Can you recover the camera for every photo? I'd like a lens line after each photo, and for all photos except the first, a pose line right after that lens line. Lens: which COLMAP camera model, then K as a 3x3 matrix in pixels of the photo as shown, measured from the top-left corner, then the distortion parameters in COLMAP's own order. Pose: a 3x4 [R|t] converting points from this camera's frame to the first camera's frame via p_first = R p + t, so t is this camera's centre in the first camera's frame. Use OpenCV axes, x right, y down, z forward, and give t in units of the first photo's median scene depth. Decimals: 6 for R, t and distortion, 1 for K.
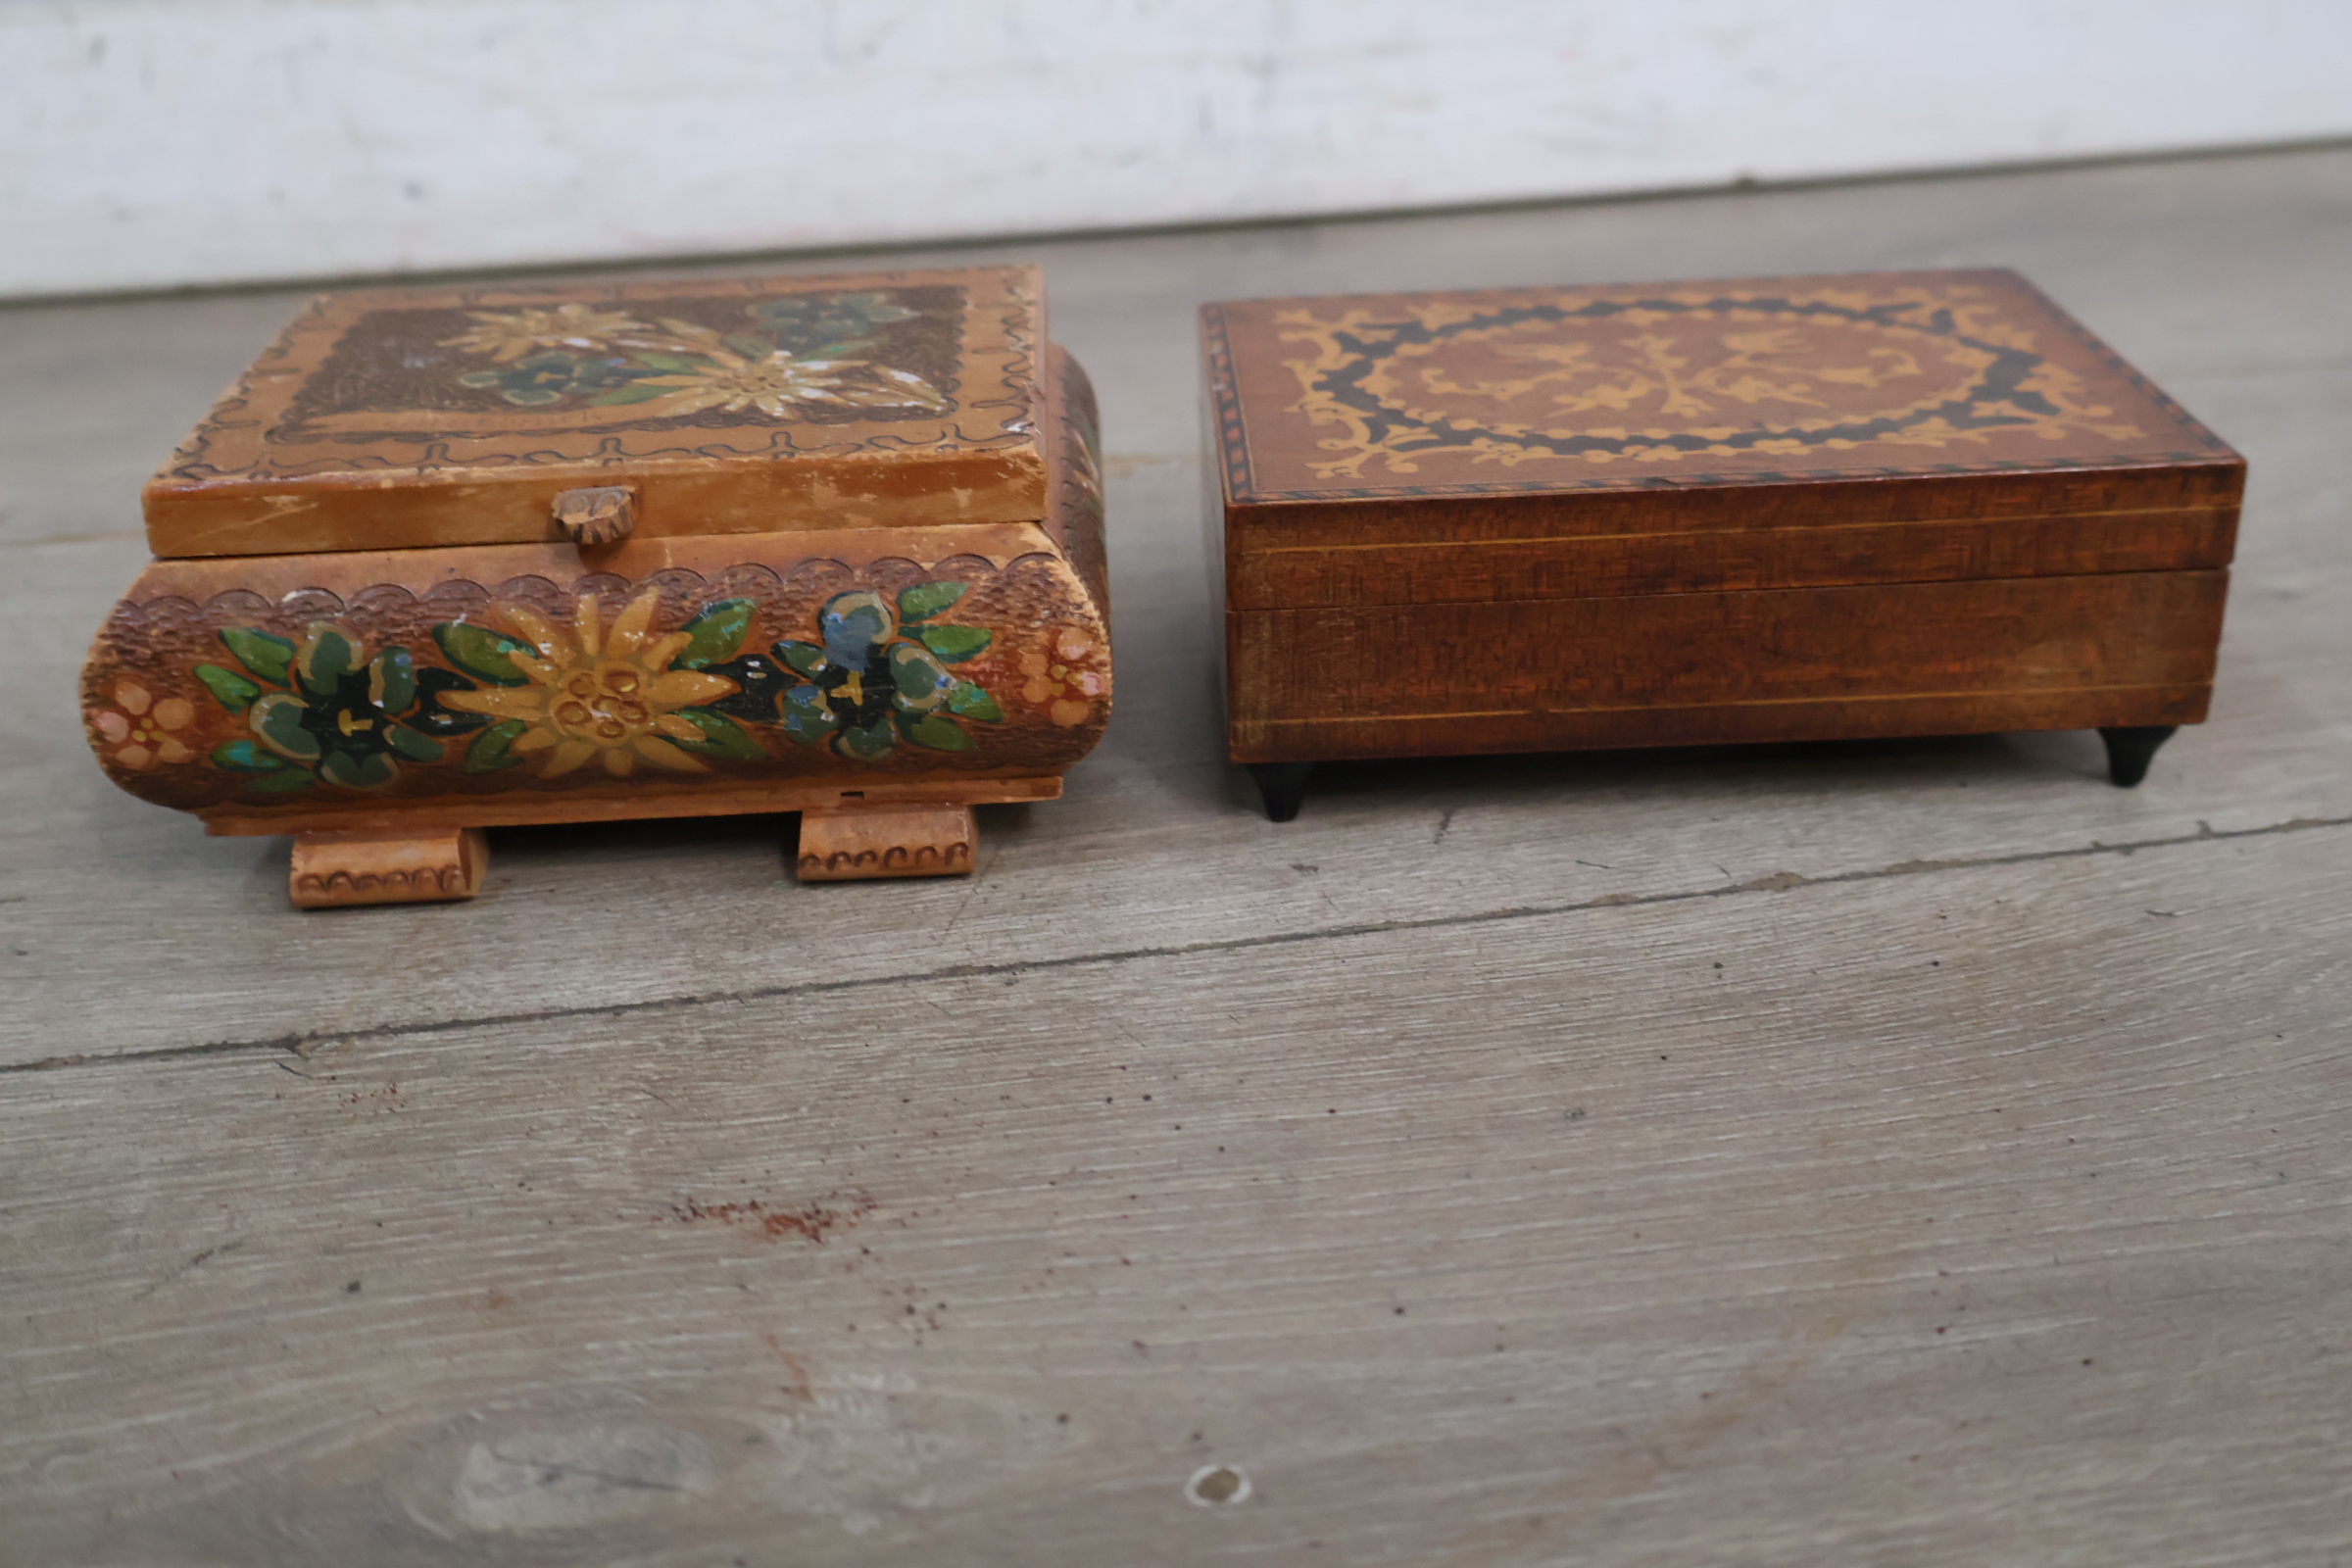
lens RADIAL K [[2664.2, 0, 1177.0], [0, 2664.2, 761.0], [0, 0, 1]] dist [0.013154, -0.014827]
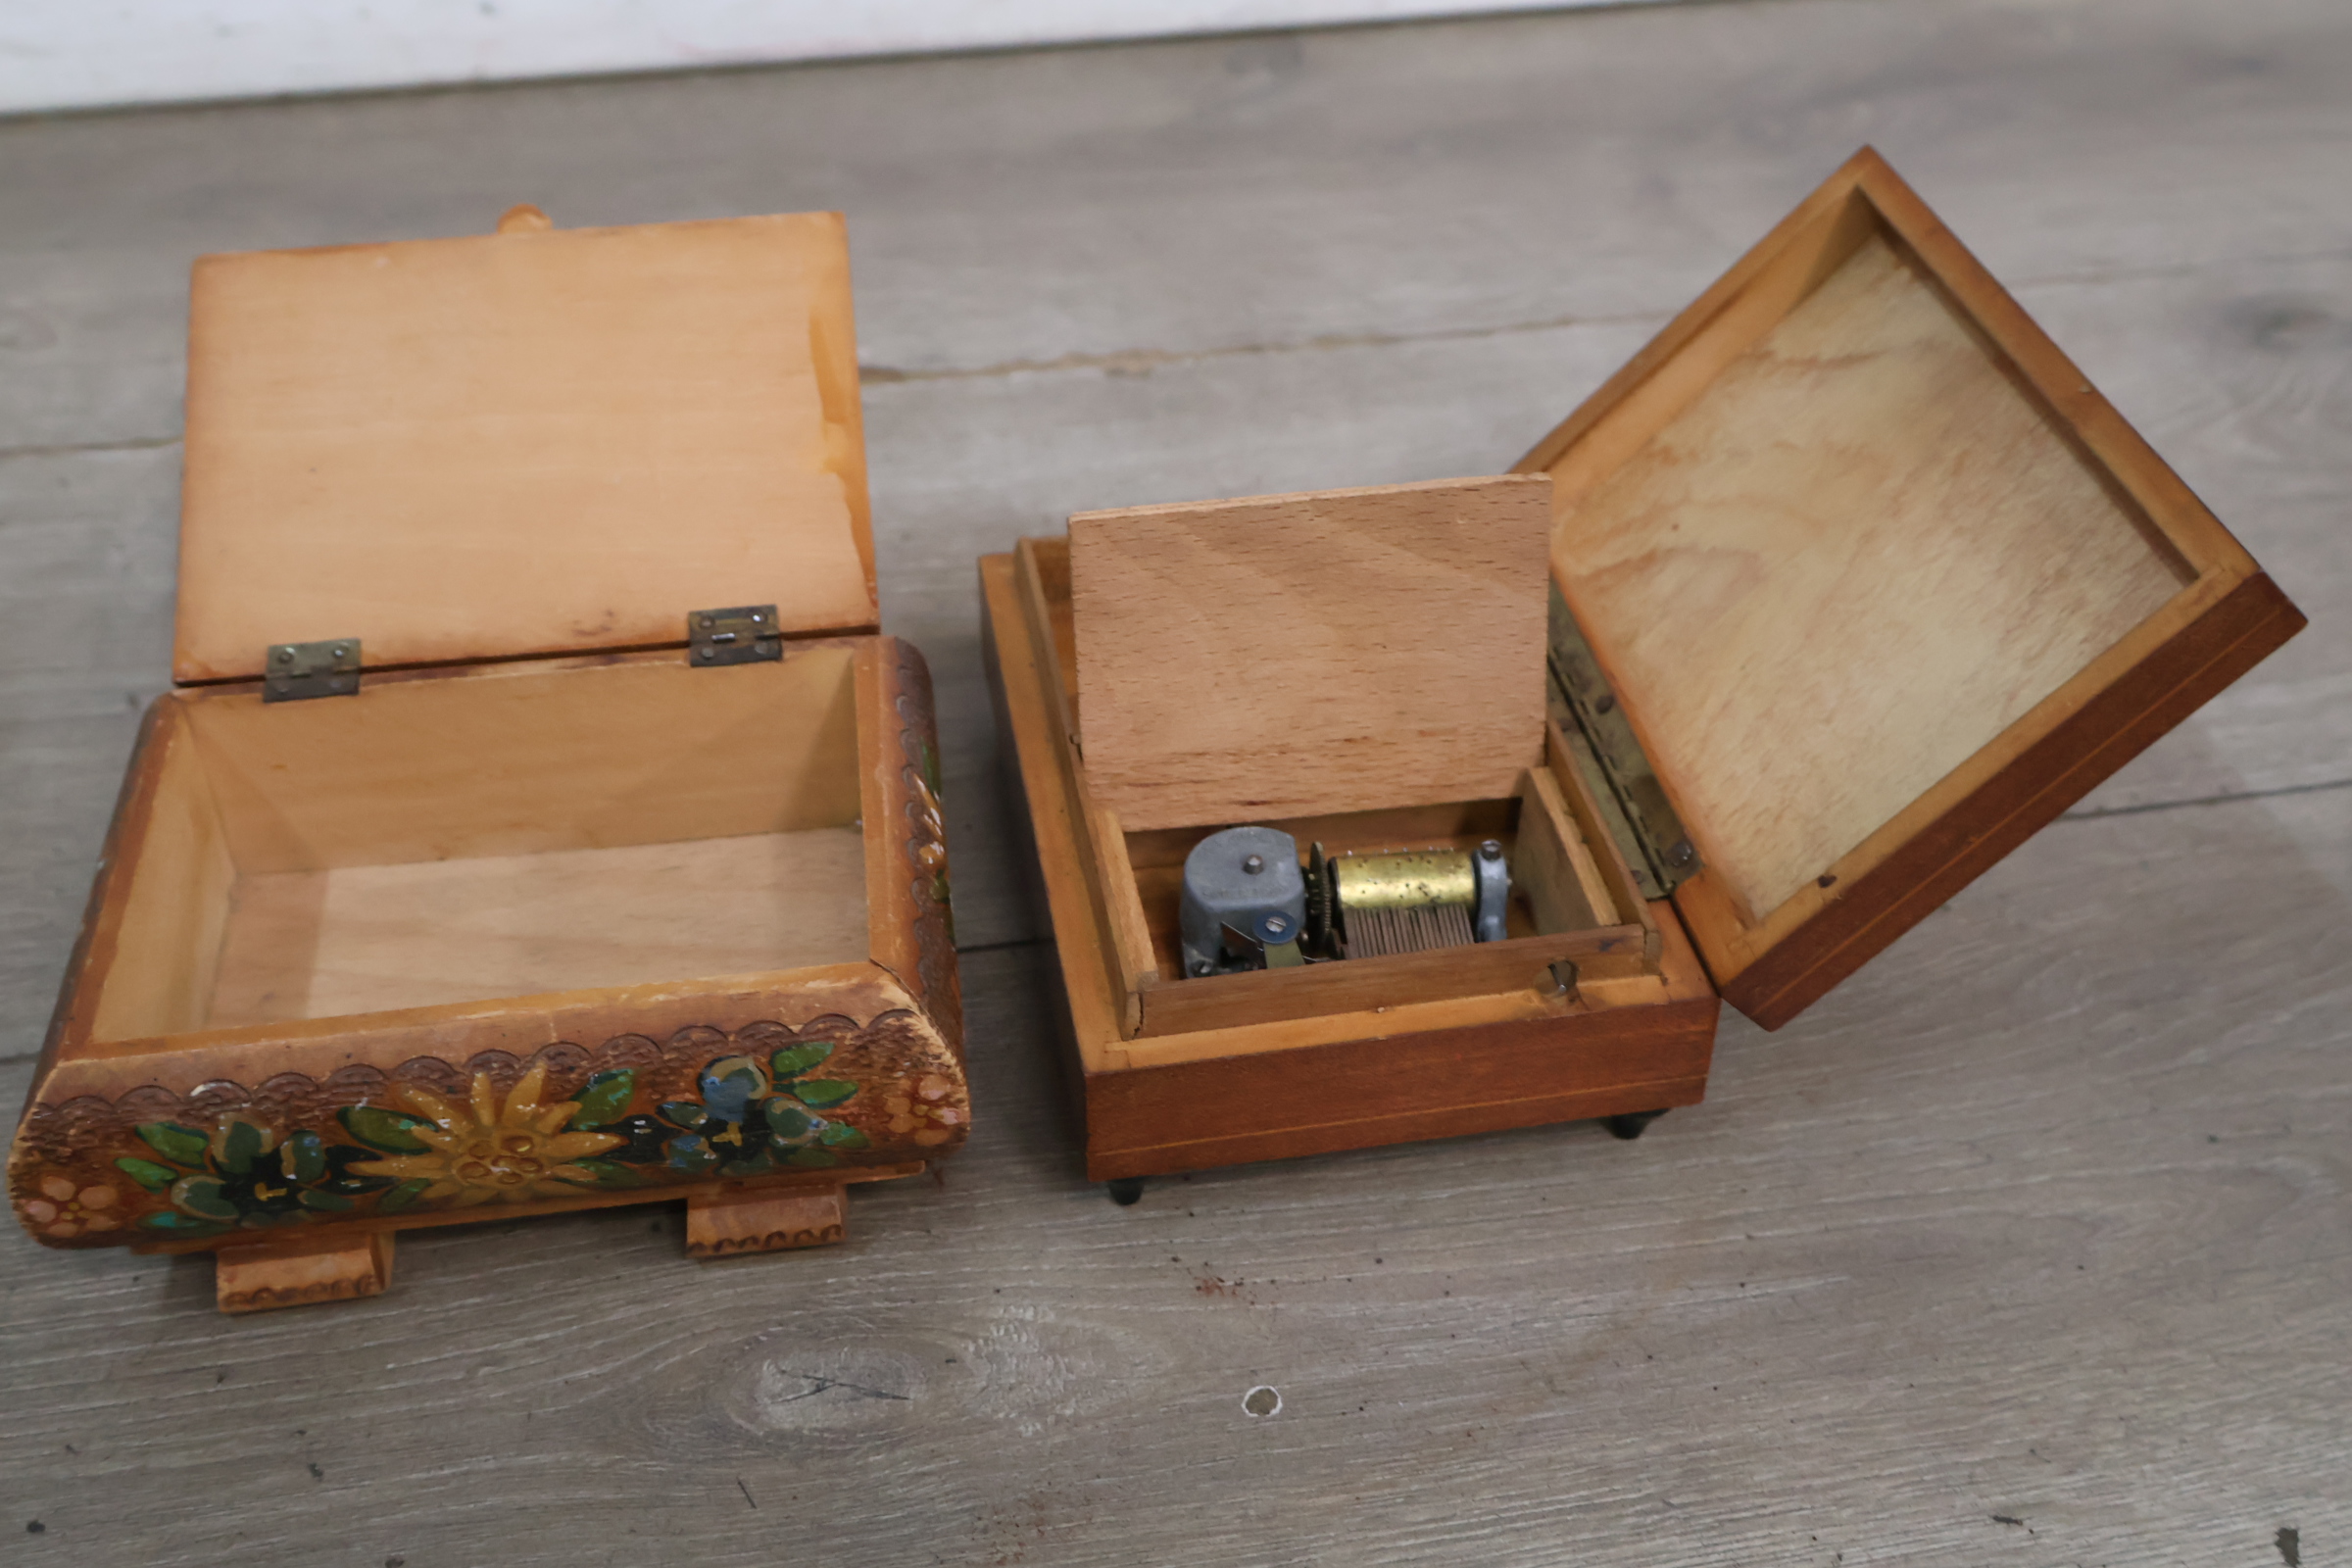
lens RADIAL K [[2664.2, 0, 1177.0], [0, 2664.2, 761.0], [0, 0, 1]] dist [0.013154, -0.014827]
pose [[0.996577, -0.038510, 0.073149, -0.014203], [0.021859, 0.976130, 0.216082, -0.410447], [-0.079725, -0.213744, 0.973631, -0.045224]]
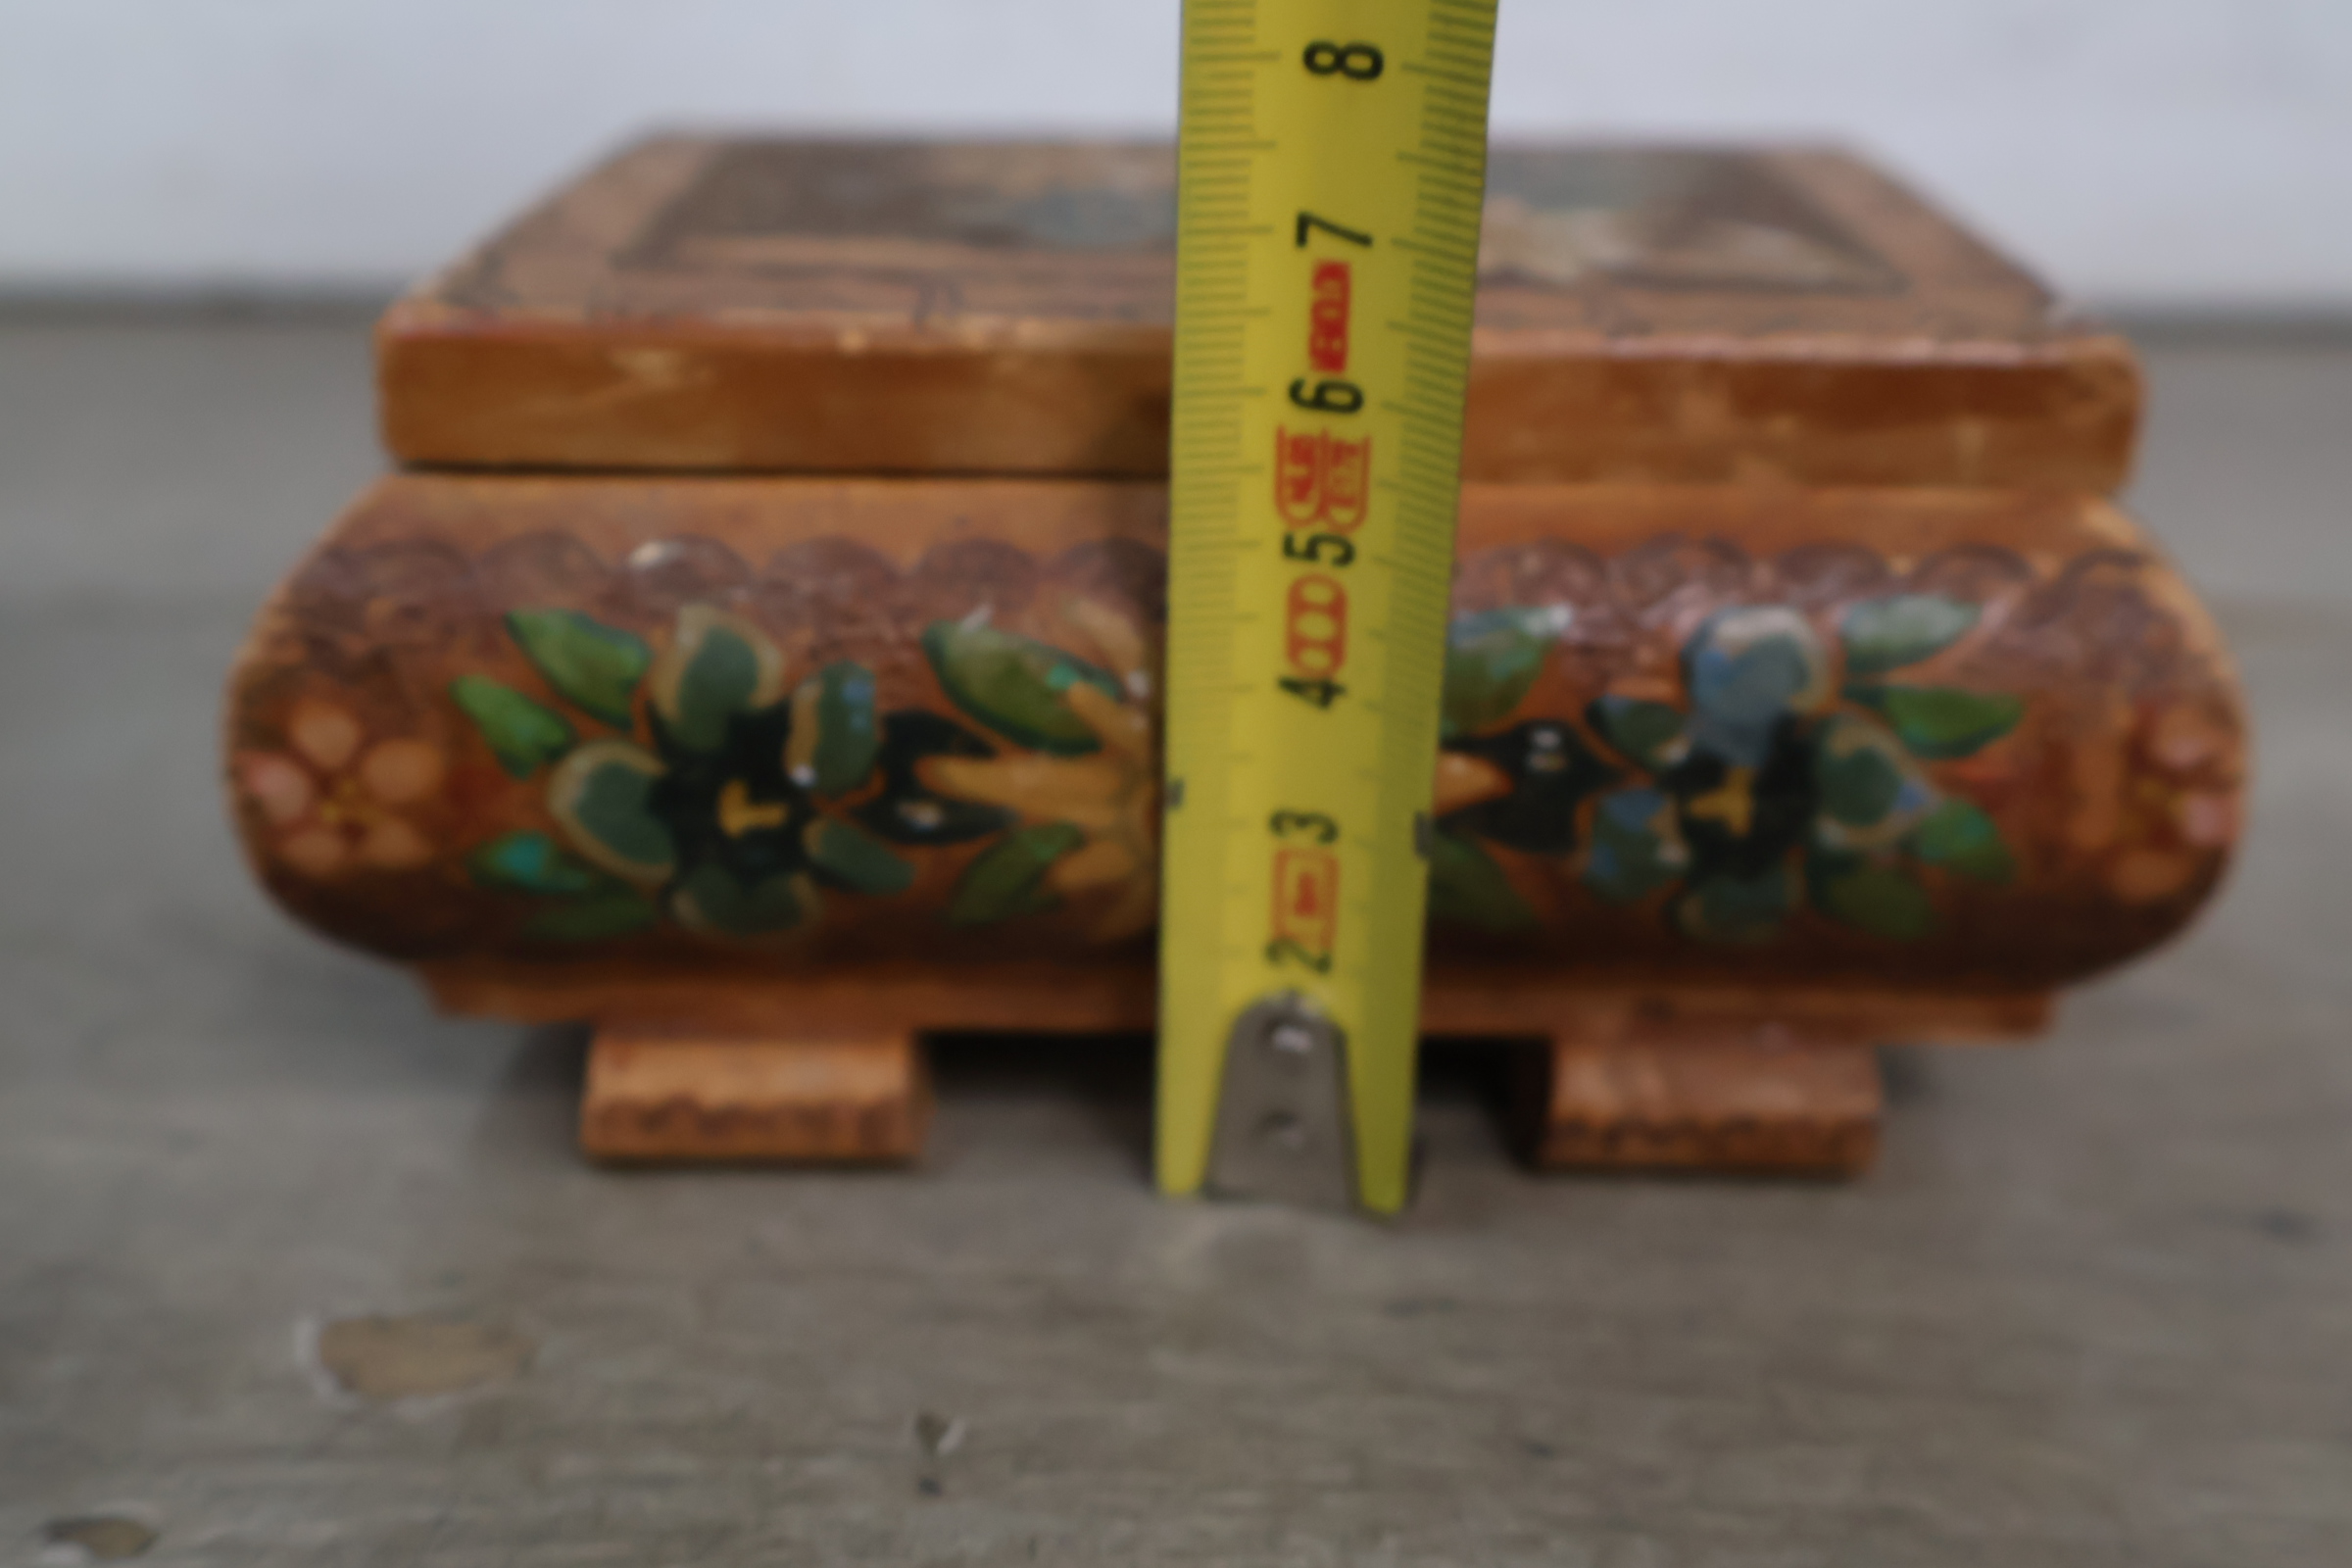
lens RADIAL K [[2664.2, 0, 1177.0], [0, 2664.2, 761.0], [0, 0, 1]] dist [0.013154, -0.014827]
pose [[0.997792, 0.056604, -0.034732, -0.210373], [-0.059255, 0.994969, -0.080775, 0.012420], [0.029985, 0.082655, 0.996127, 0.496729]]
